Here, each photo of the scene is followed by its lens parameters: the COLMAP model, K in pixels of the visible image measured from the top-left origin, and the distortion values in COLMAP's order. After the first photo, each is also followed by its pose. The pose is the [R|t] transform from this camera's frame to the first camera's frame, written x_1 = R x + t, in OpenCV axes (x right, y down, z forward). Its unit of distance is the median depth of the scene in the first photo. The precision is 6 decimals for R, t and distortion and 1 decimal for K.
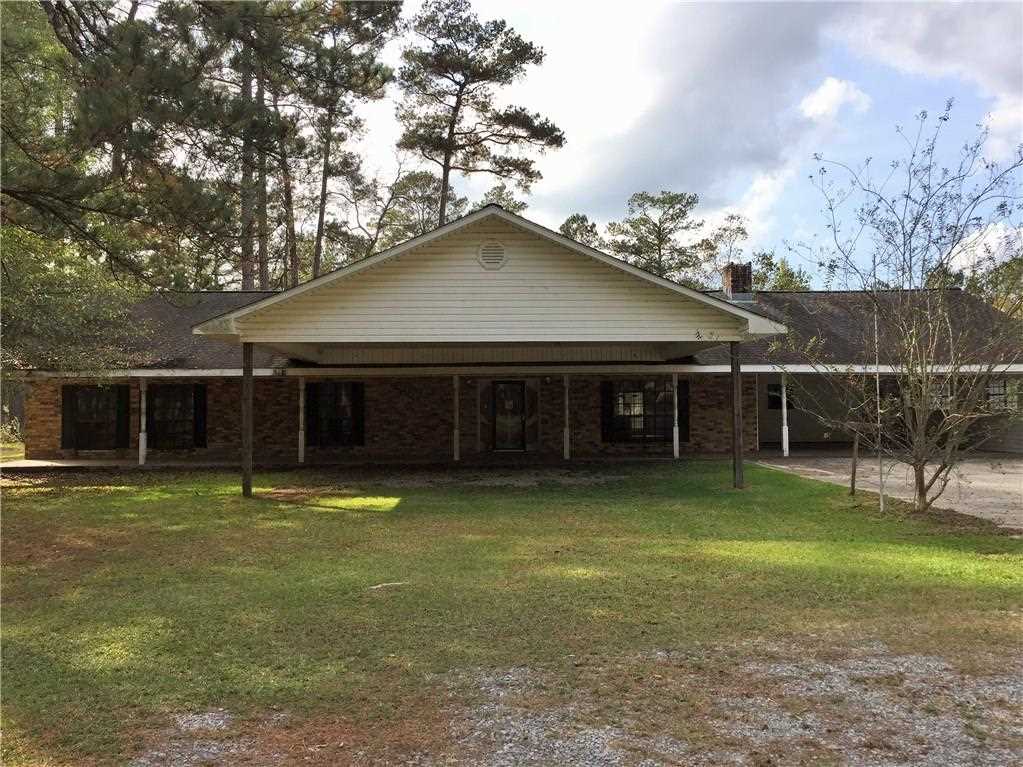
lens RADIAL K [[887.2, 0, 511.5], [0, 887.2, 383.5], [0, 0, 1]] dist [0.000086, -0.000883]
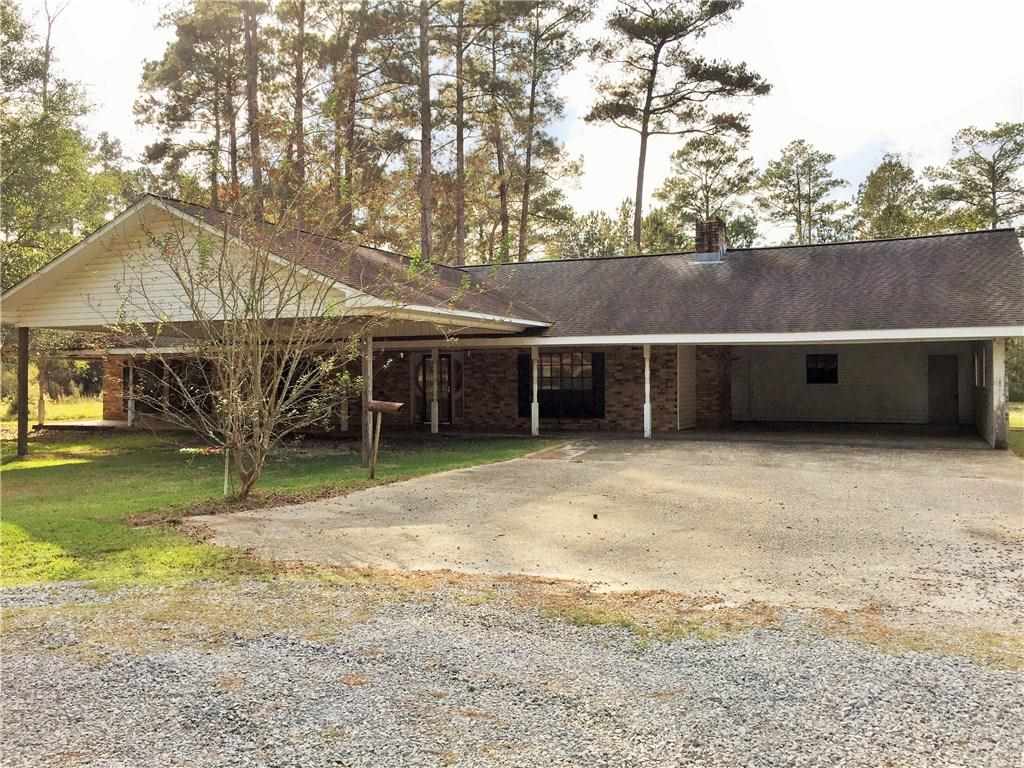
lens RADIAL K [[868.3, 0, 512.0], [0, 868.3, 384.0], [0, 0, 1]] dist [0.010565, 0.002970]
pose [[0.889194, 0.007512, -0.457468, 0.239021], [0.009361, 0.999357, 0.034604, -0.001270], [0.457434, -0.035052, 0.888553, 0.068025]]
